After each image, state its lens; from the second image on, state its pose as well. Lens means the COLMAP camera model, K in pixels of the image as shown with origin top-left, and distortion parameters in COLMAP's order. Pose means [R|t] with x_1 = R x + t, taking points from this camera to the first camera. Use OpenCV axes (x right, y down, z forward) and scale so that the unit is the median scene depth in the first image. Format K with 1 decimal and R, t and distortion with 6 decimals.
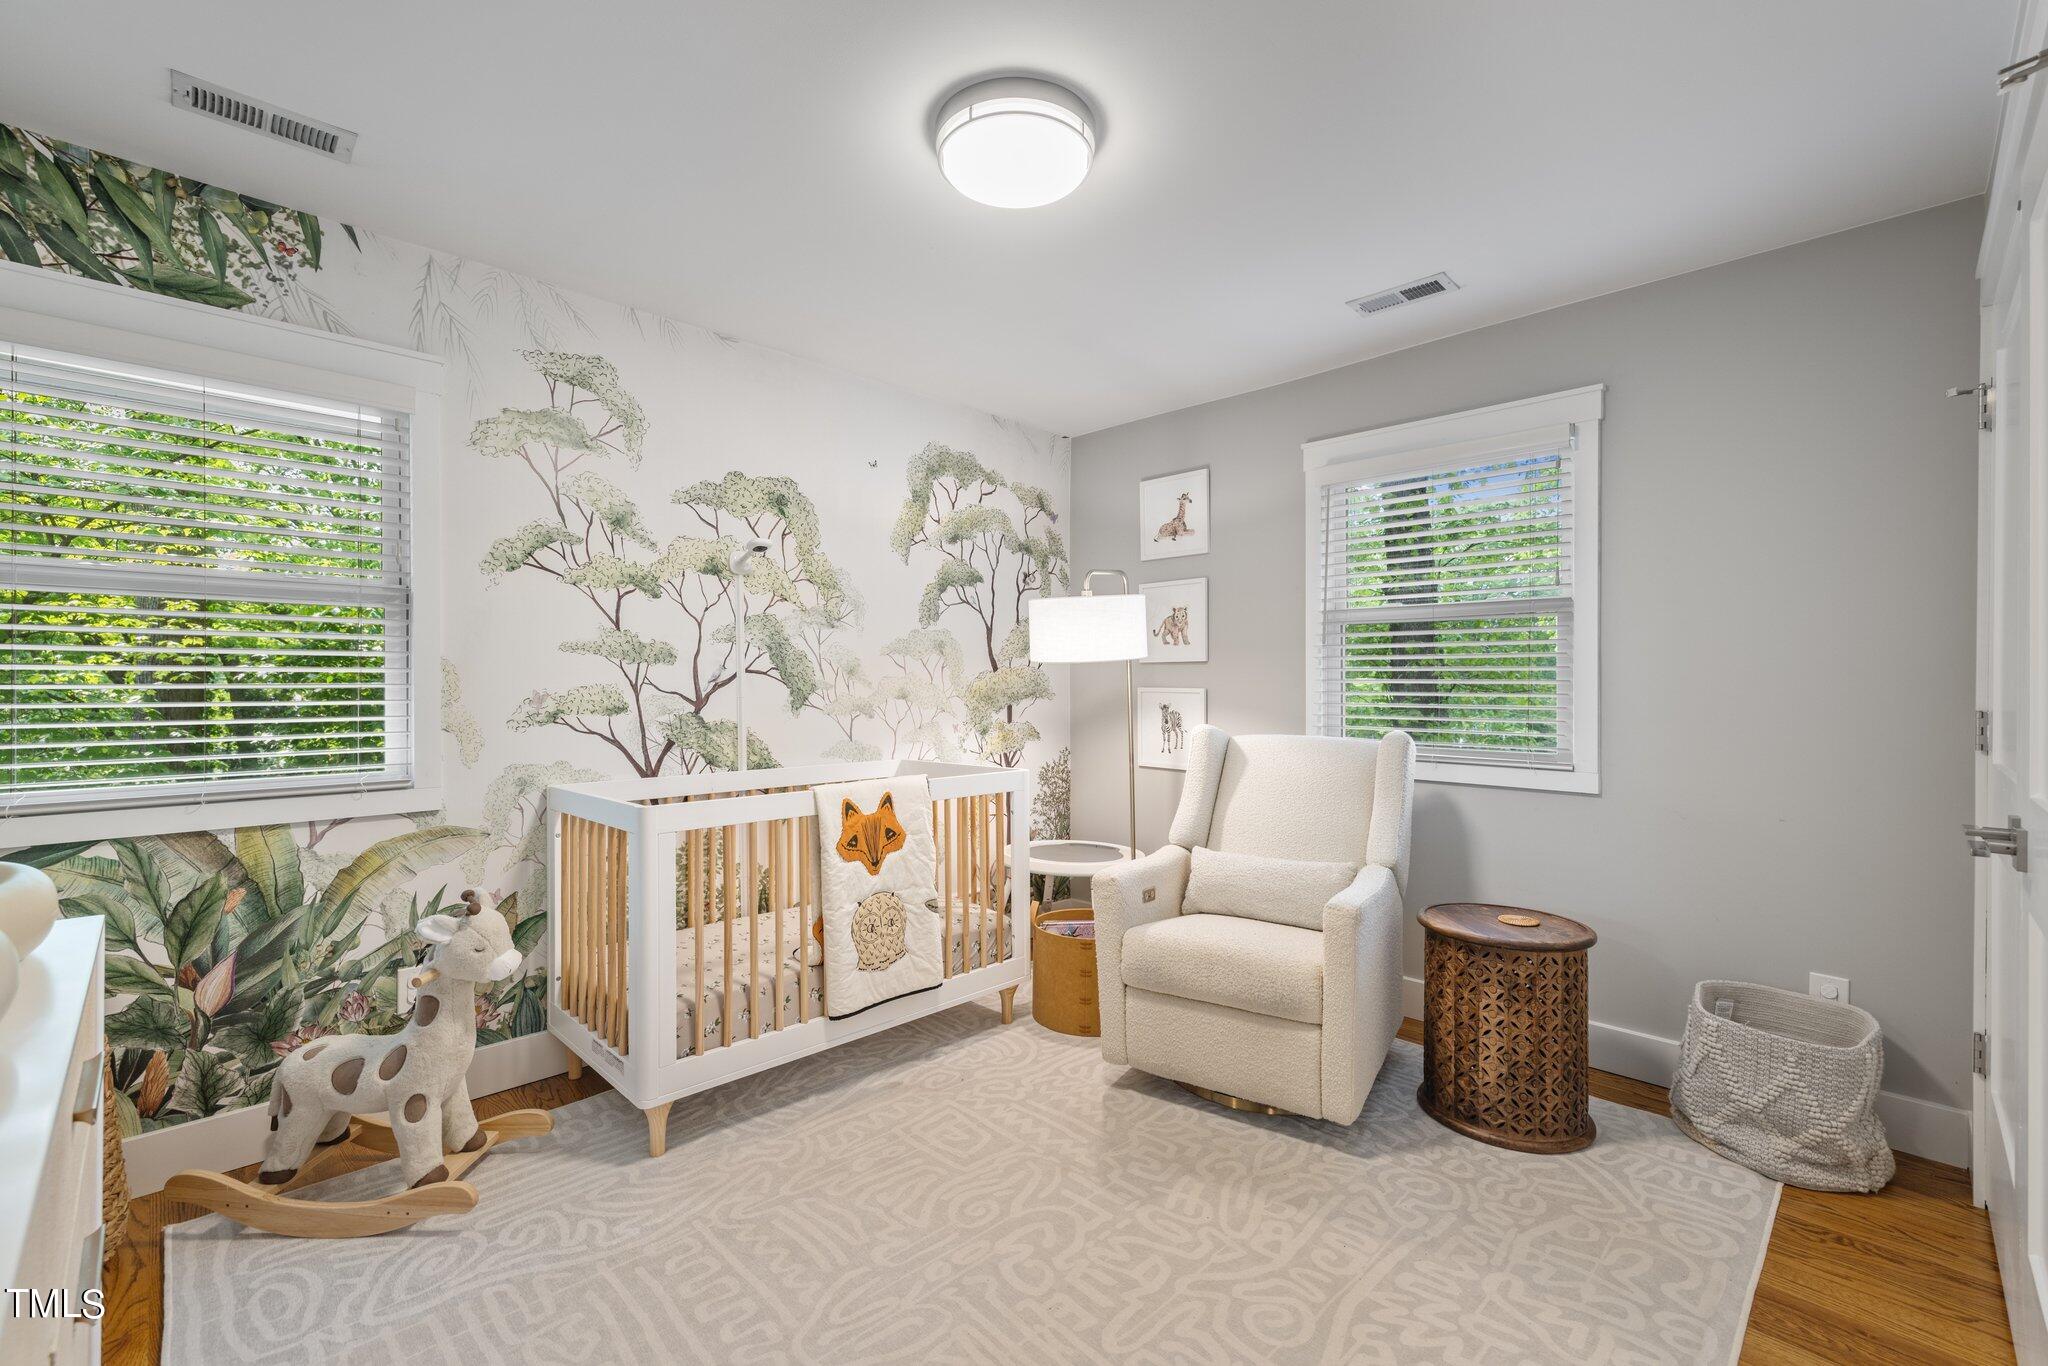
lens RADIAL K [[867.6, 0, 1024.5], [0, 867.6, 681.1], [0, 0, 1]] dist [0.001818, 0.000360]
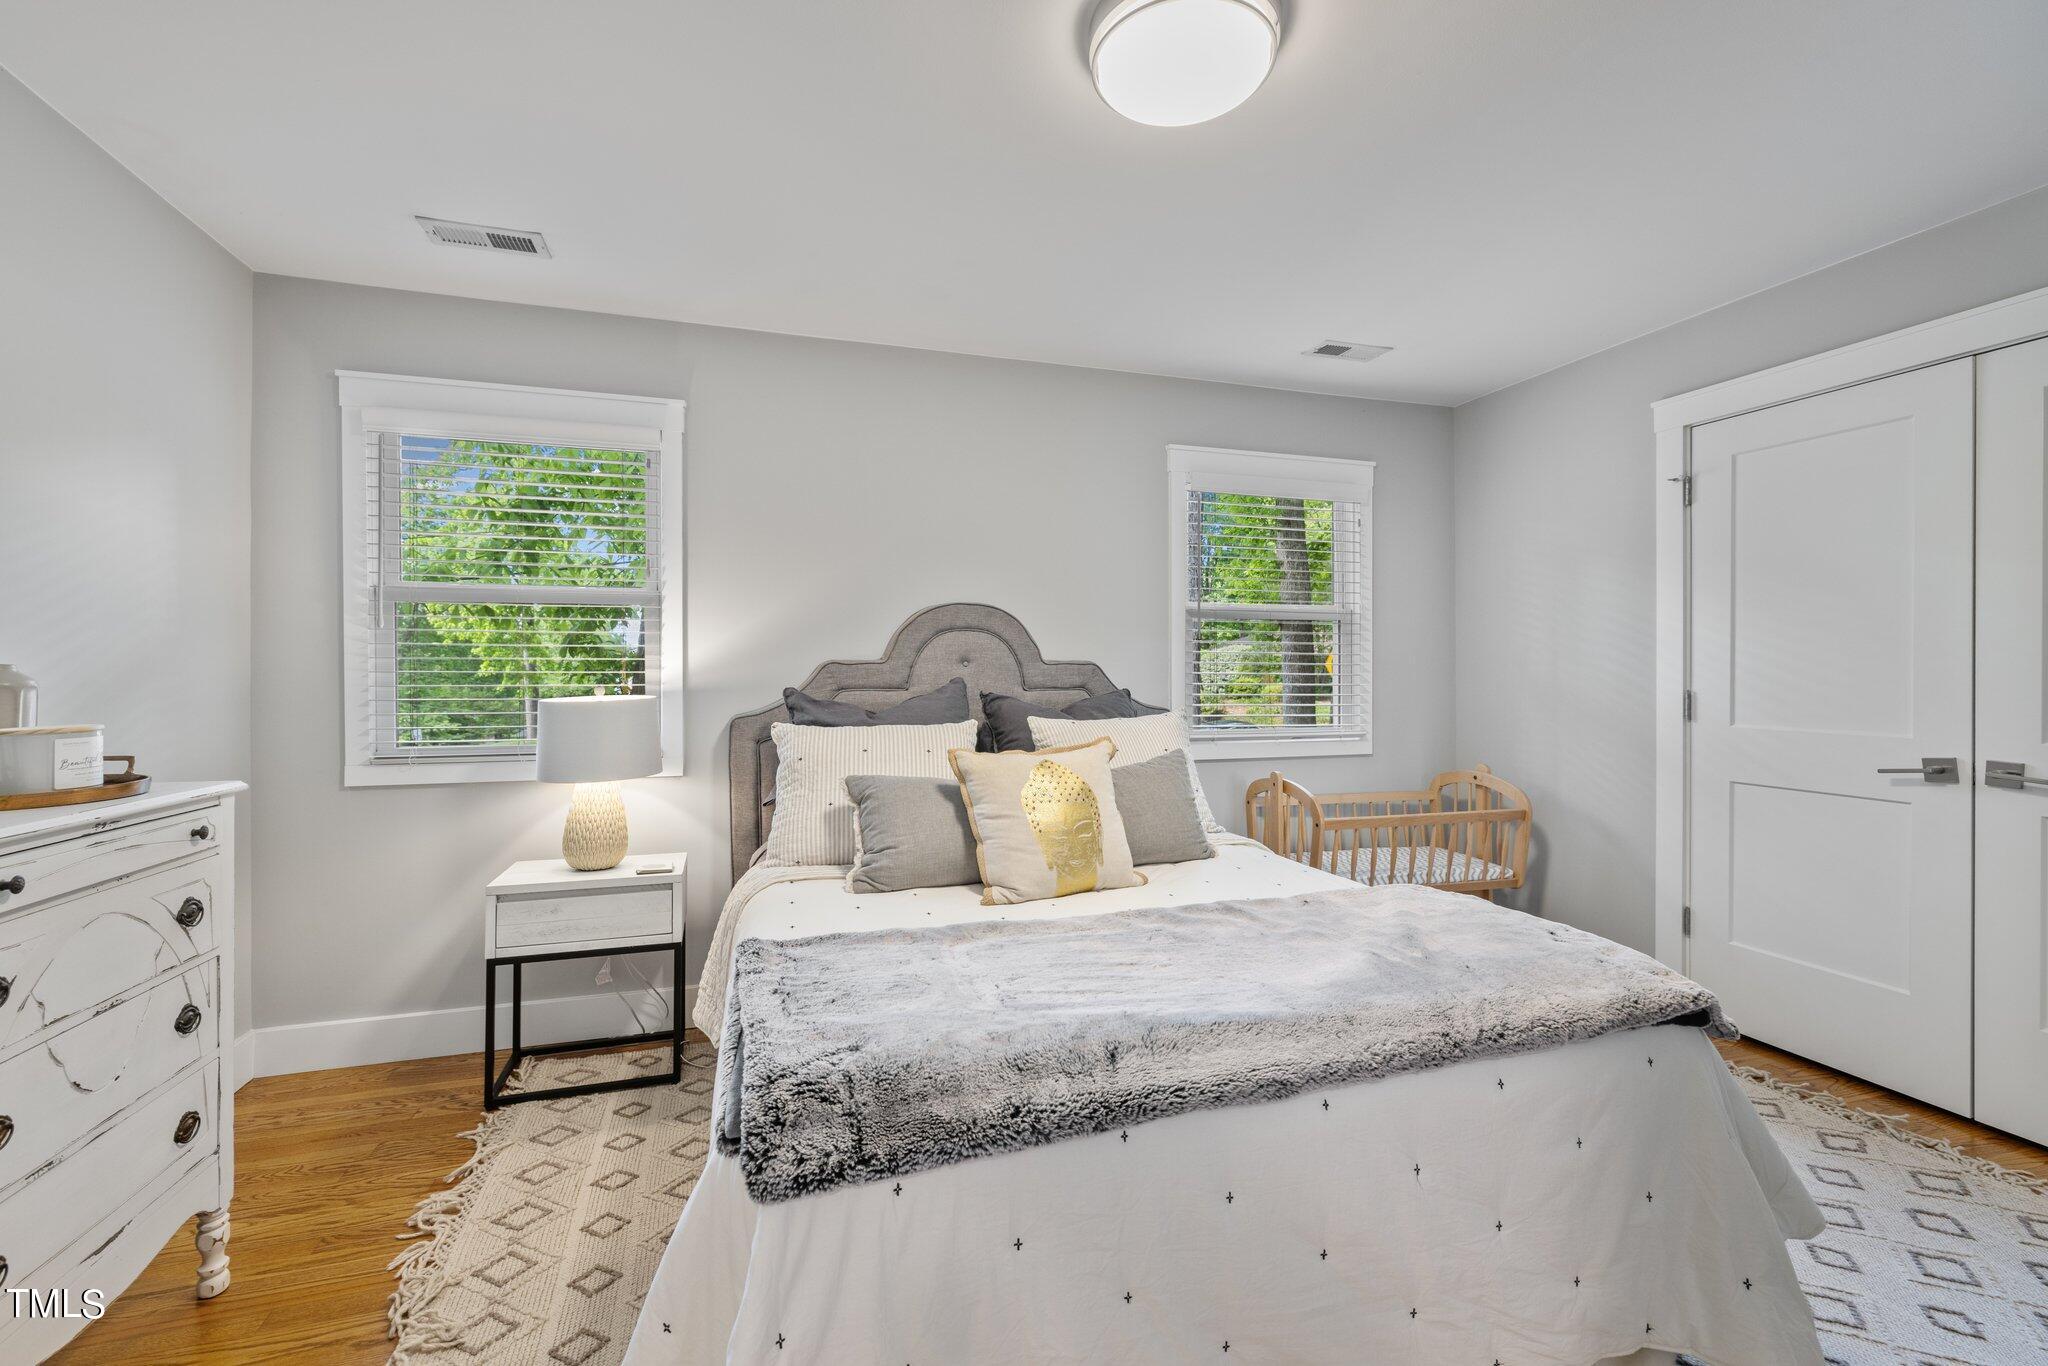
lens RADIAL K [[867.6, 0, 1016.2], [0, 867.6, 673.2], [0, 0, 1]] dist [0.001818, 0.000360]
pose [[0.450774, -0.004977, 0.892624, -0.125375], [0.004064, 0.999986, 0.003523, -0.001271], [-0.892629, 0.002039, 0.450787, 0.130815]]
